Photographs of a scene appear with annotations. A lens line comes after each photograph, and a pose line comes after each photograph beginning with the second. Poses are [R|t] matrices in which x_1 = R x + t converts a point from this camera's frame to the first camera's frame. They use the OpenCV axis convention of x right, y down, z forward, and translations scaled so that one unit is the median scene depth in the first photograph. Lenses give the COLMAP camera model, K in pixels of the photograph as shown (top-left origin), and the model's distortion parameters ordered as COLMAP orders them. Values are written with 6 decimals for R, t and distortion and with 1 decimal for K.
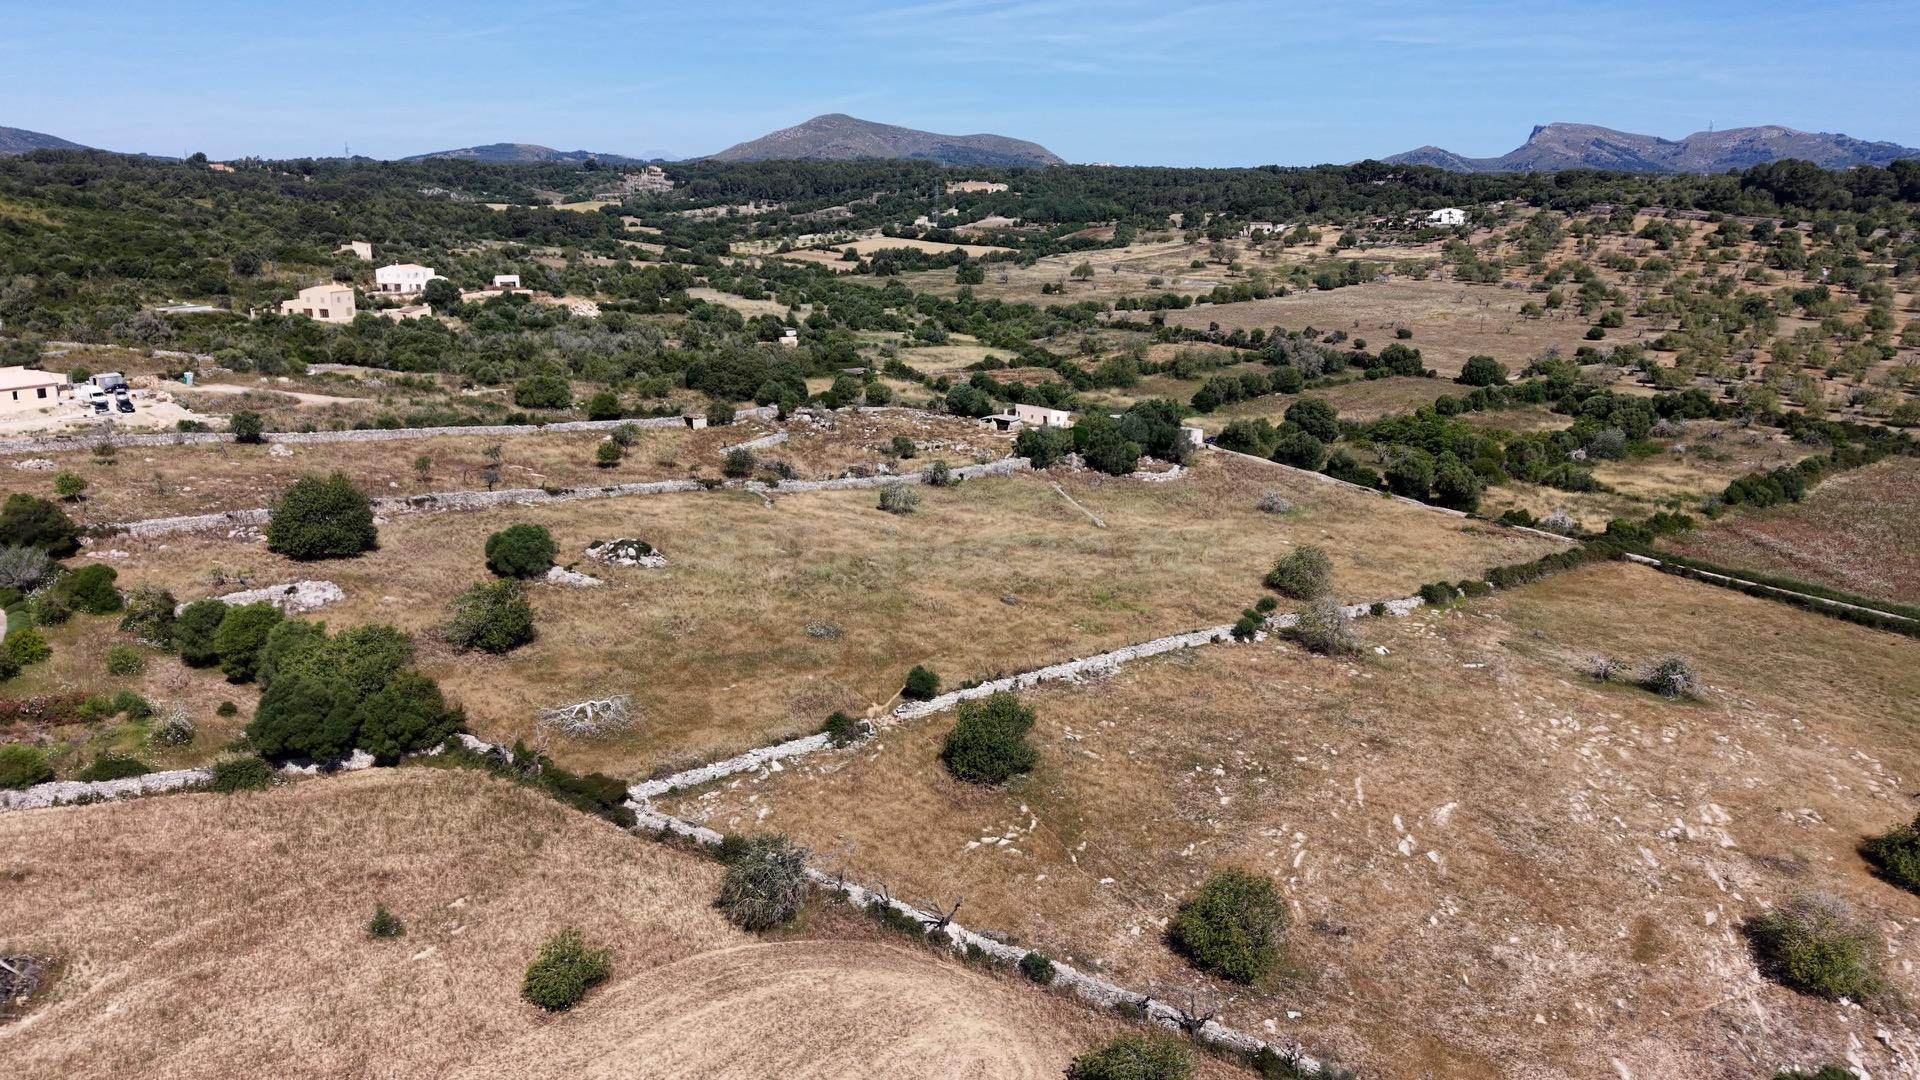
lens RADIAL K [[1361.6, 0, 963.2], [0, 1361.6, 549.3], [0, 0, 1]] dist [0.029867, -0.028792]
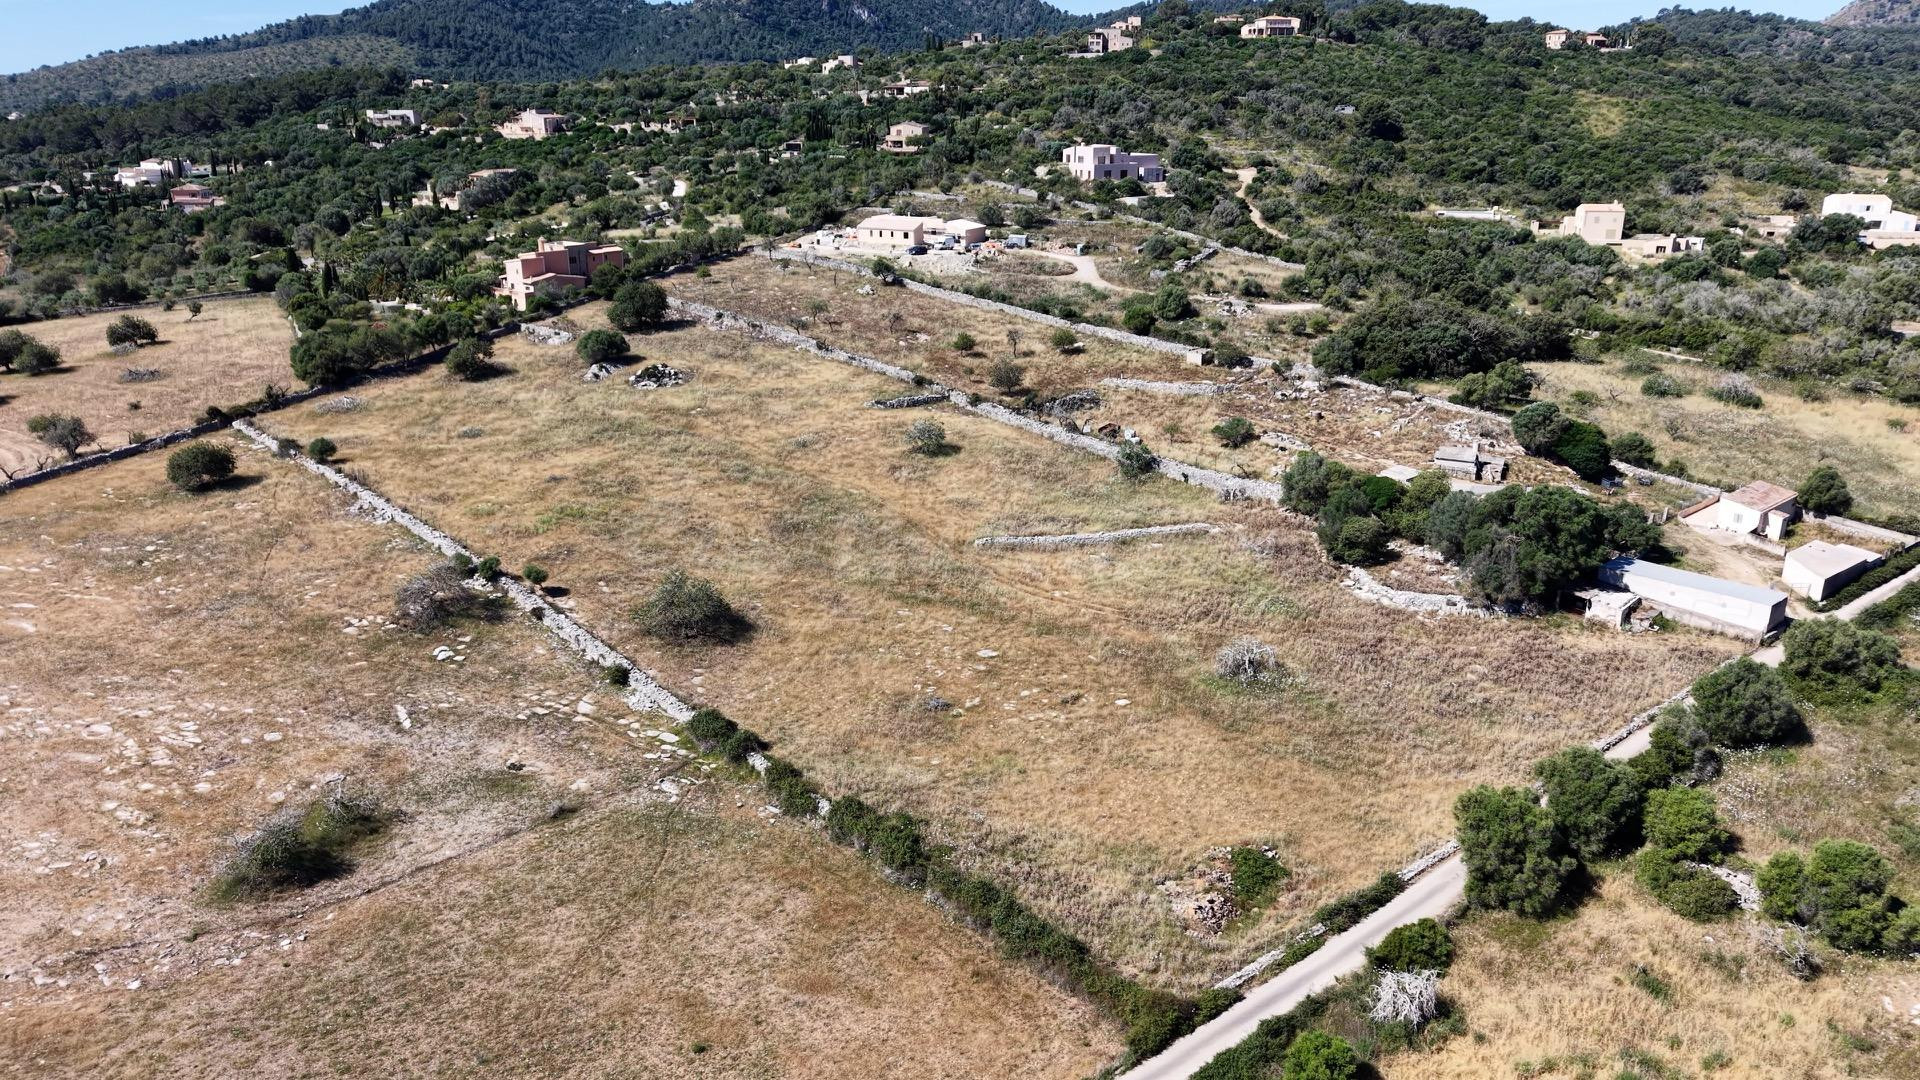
lens RADIAL K [[1361.6, 0, 963.2], [0, 1361.6, 549.3], [0, 0, 1]] dist [0.029867, -0.028792]
pose [[0.049667, 0.313211, -0.948384, 1.252133], [-0.254635, 0.922148, 0.291211, -0.353829], [0.965761, 0.227029, 0.125555, 1.354690]]
